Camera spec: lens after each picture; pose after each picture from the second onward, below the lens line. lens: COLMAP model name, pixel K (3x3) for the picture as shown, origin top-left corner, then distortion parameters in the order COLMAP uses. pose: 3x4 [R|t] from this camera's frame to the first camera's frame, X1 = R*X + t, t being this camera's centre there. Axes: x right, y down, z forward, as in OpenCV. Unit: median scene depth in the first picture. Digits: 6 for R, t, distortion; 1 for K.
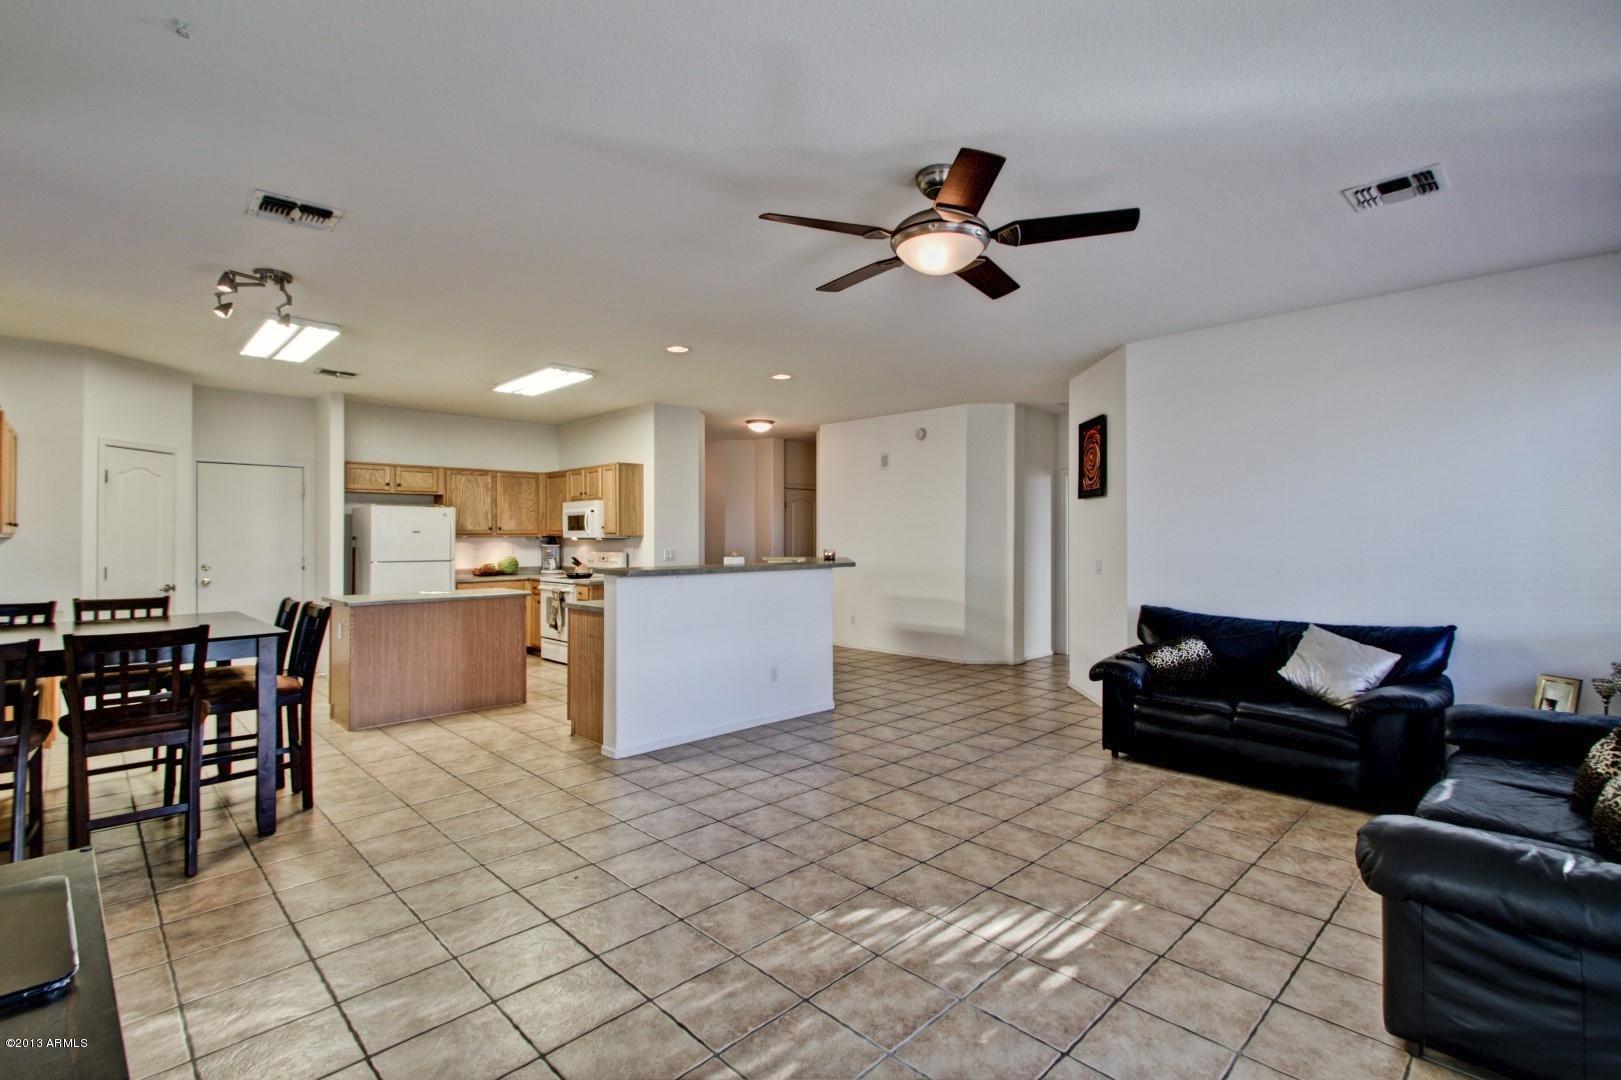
lens RADIAL K [[743.6, 0, 835.8], [0, 743.6, 528.9], [0, 0, 1]] dist [0.022188, -0.003576]
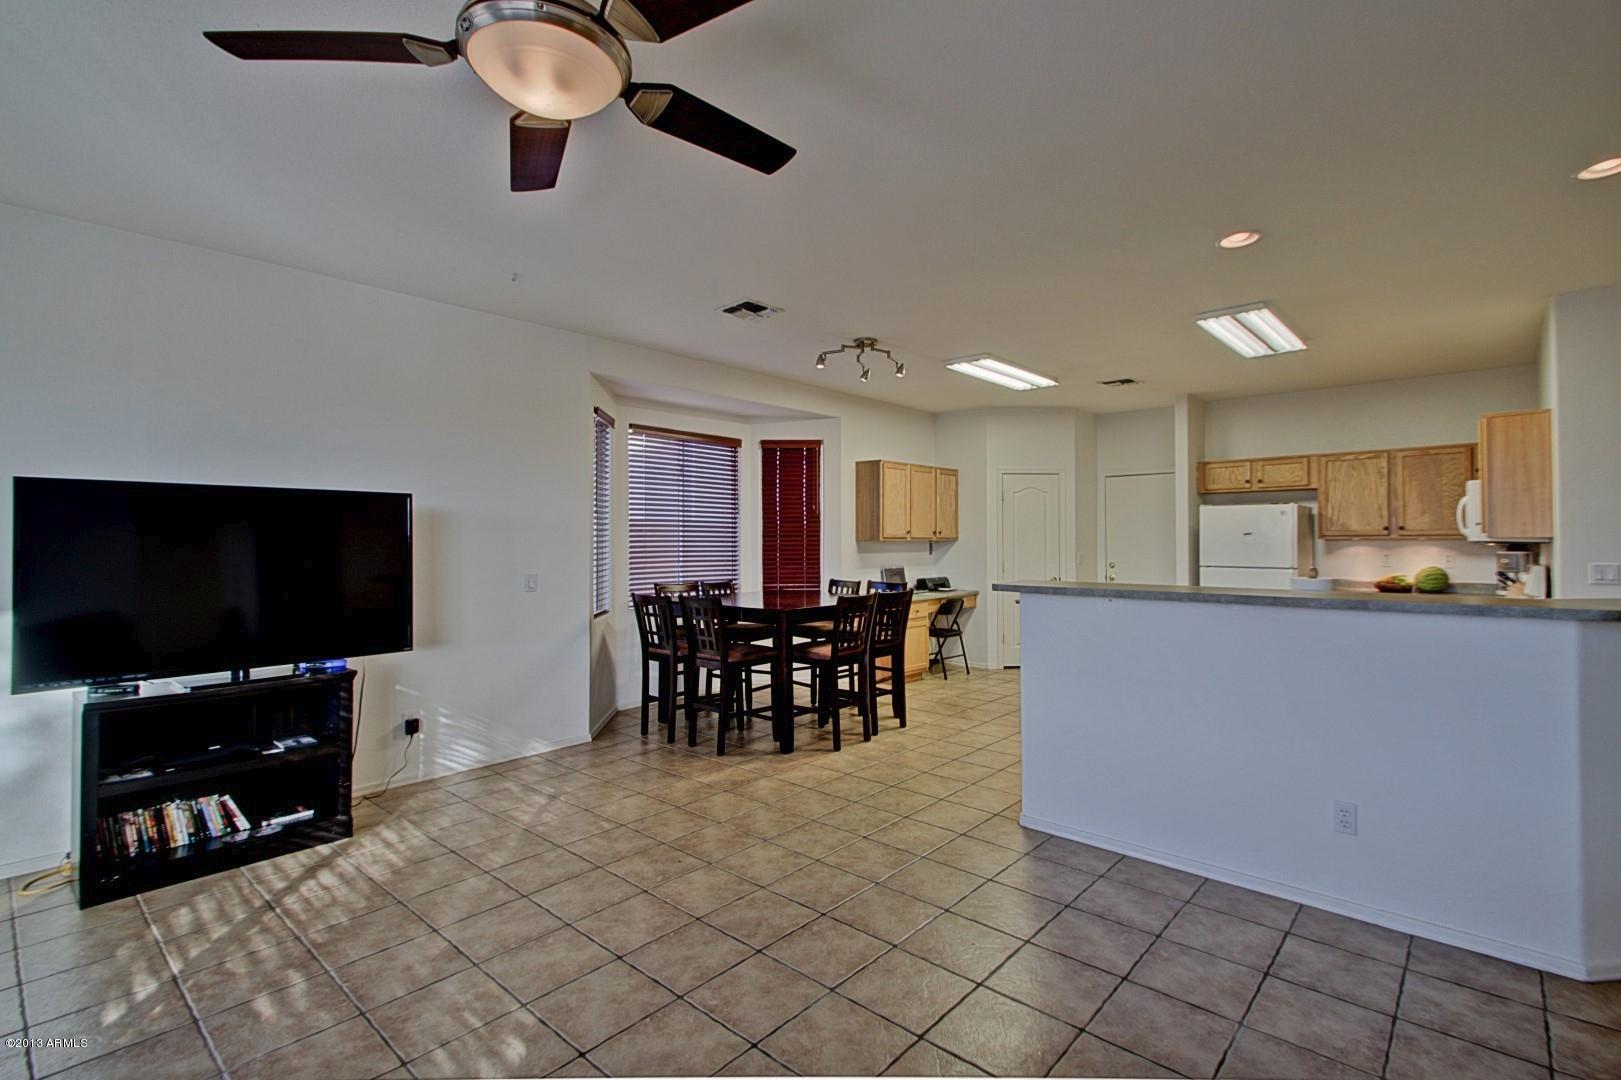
lens RADIAL K [[743.6, 0, 825.3], [0, 743.6, 529.2], [0, 0, 1]] dist [0.022188, -0.003576]
pose [[0.055501, -0.015335, -0.998341, 0.517152], [0.013383, 0.999804, -0.014613, 0.007984], [0.998369, -0.012550, 0.055696, 0.813875]]
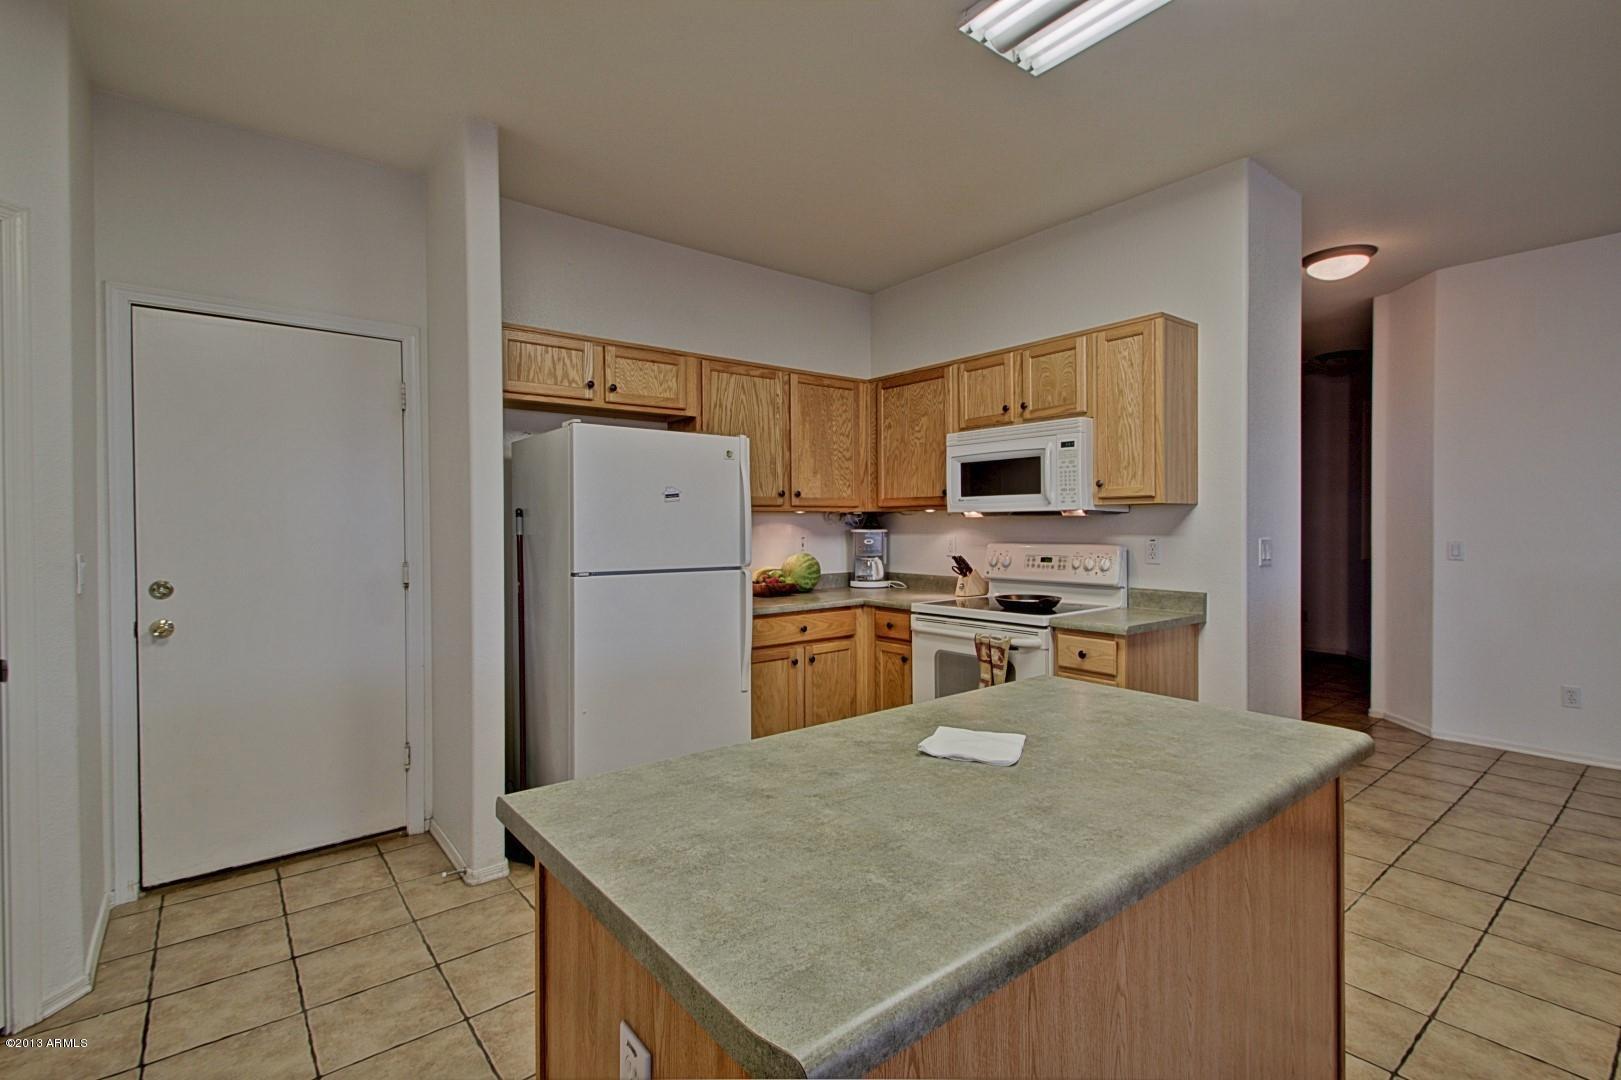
lens RADIAL K [[743.6, 0, 825.6], [0, 743.6, 534.8], [0, 0, 1]] dist [0.022188, -0.003576]
pose [[0.994949, -0.004784, -0.100268, -0.793315], [0.007142, 0.999706, 0.023172, 0.028419], [0.100128, -0.023771, 0.994691, 1.111562]]
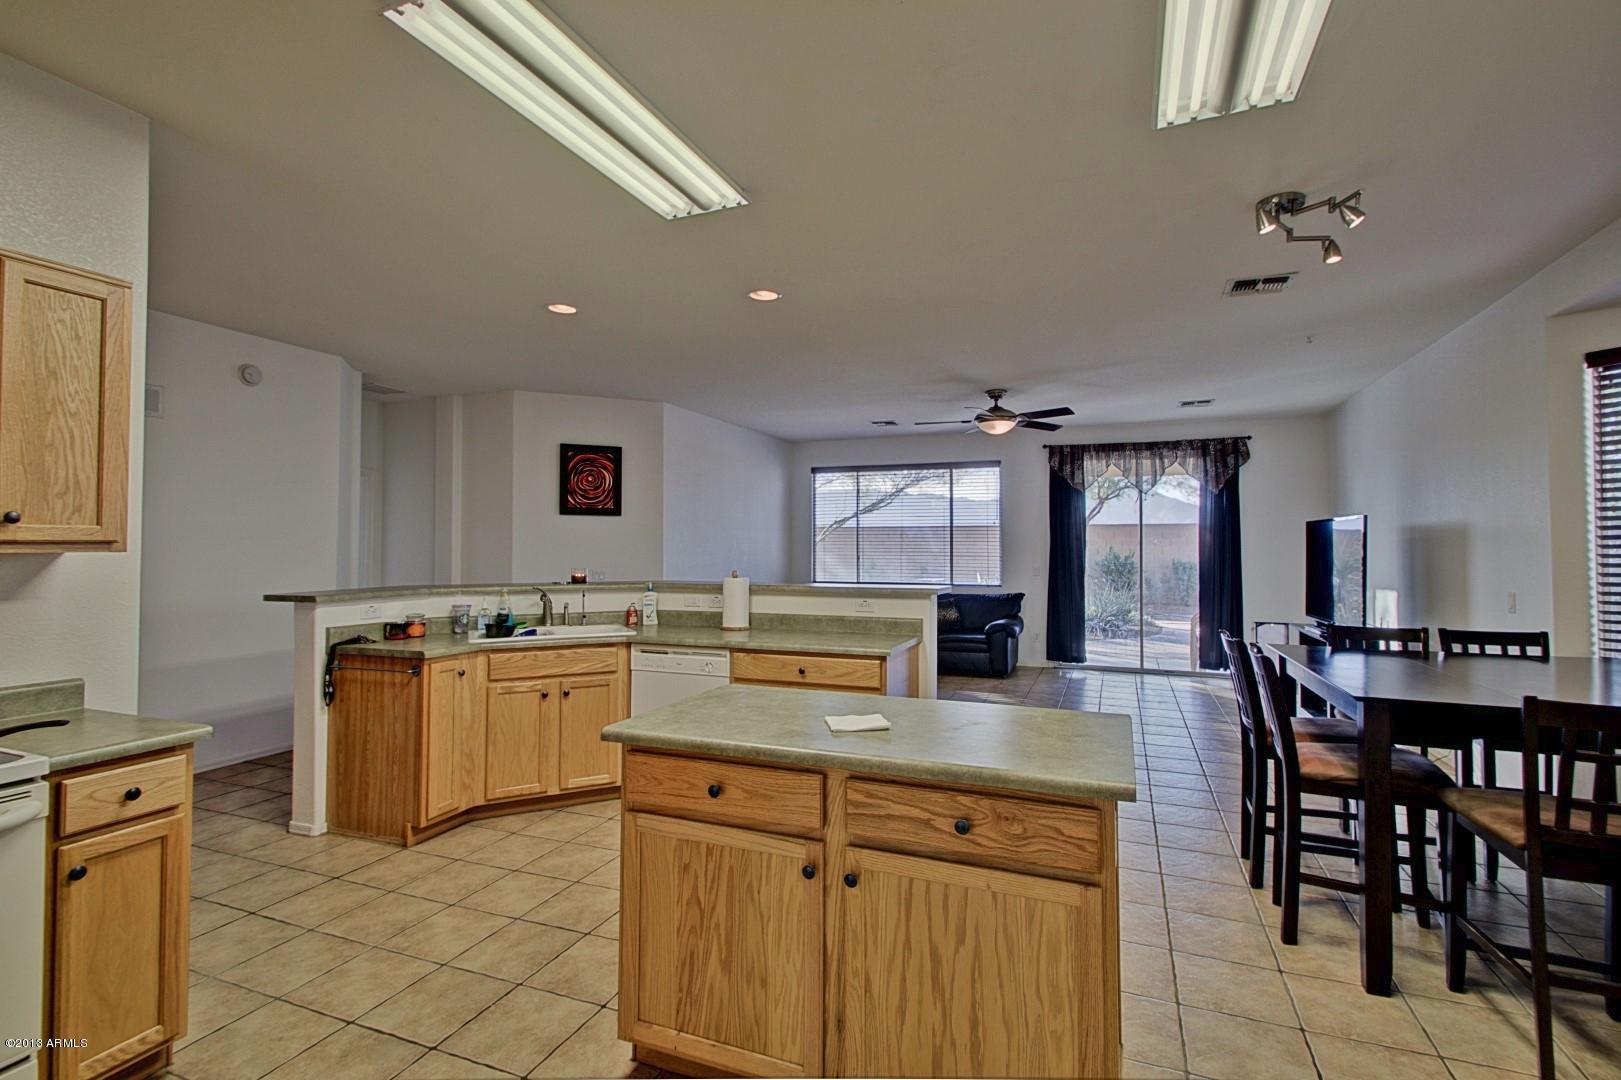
lens RADIAL K [[743.6, 0, 823.8], [0, 743.6, 533.2], [0, 0, 1]] dist [0.022188, -0.003576]
pose [[-0.392115, 0.017385, 0.919752, -1.191212], [-0.010687, 0.999668, -0.023451, 0.011021], [-0.919854, -0.019025, -0.391799, 1.621913]]
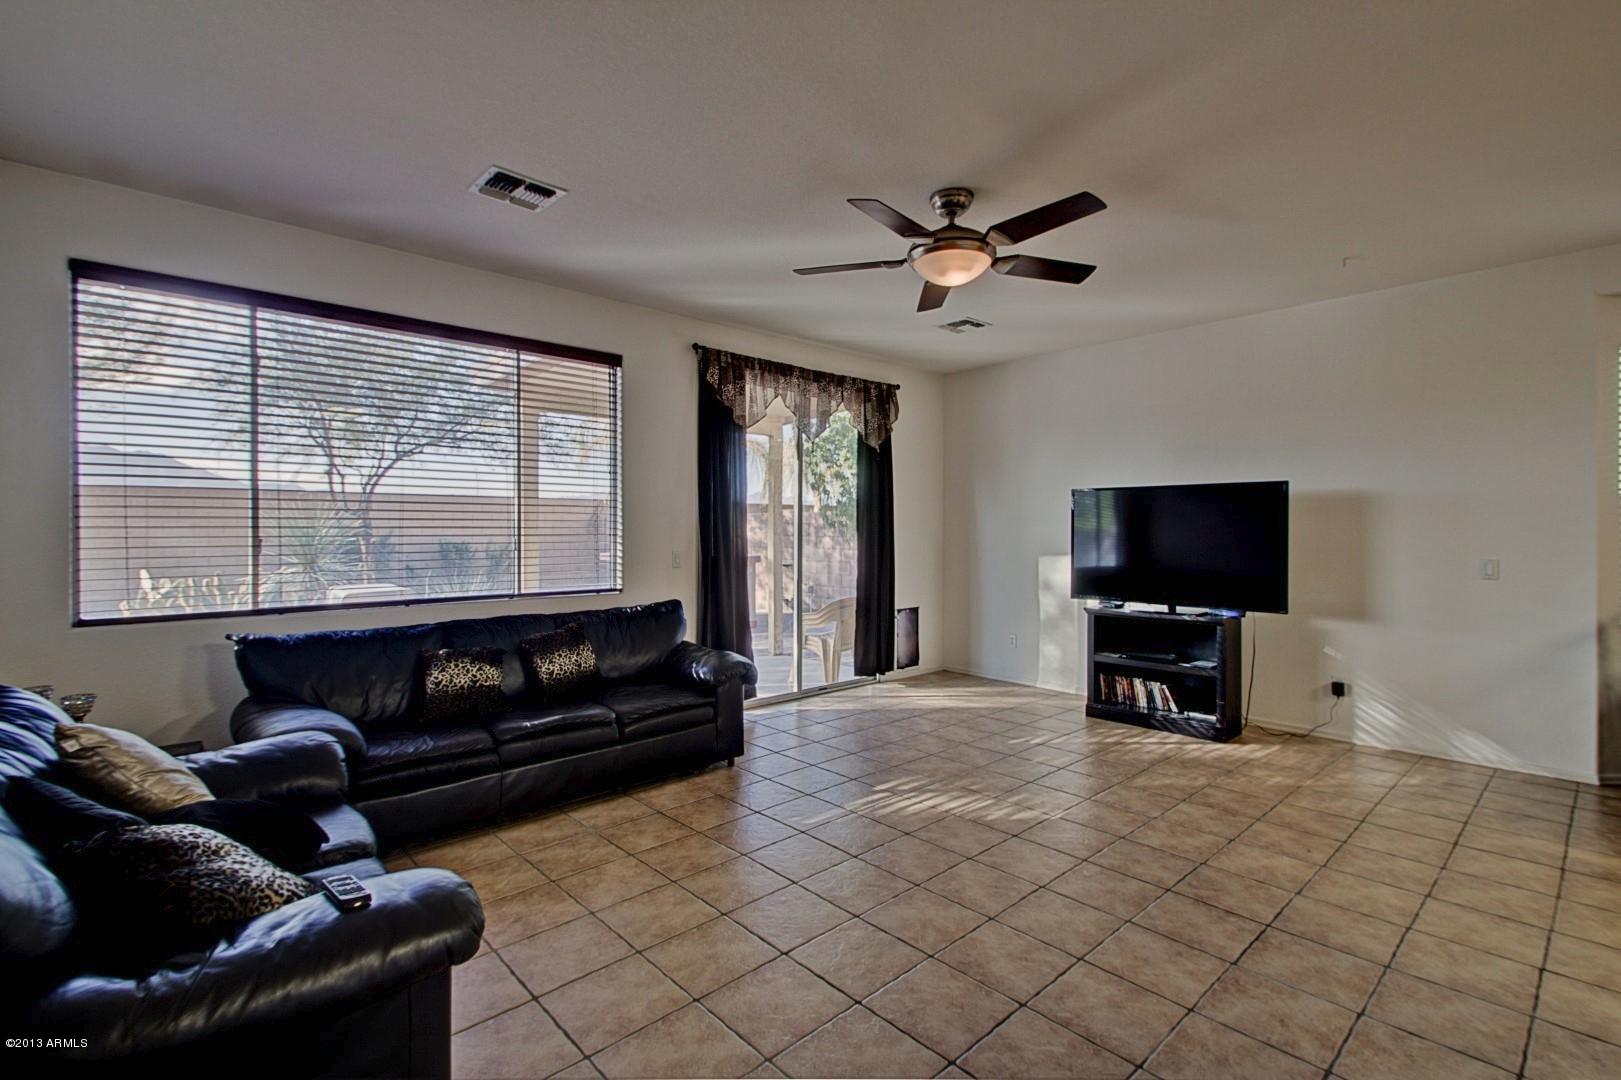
lens RADIAL K [[743.6, 0, 827.8], [0, 743.6, 533.2], [0, 0, 1]] dist [0.022188, -0.003576]
pose [[-0.999259, 0.002301, 0.038419, 0.192073], [0.002184, 0.999993, -0.003084, 0.022324], [-0.038426, -0.002998, -0.999257, 1.451501]]
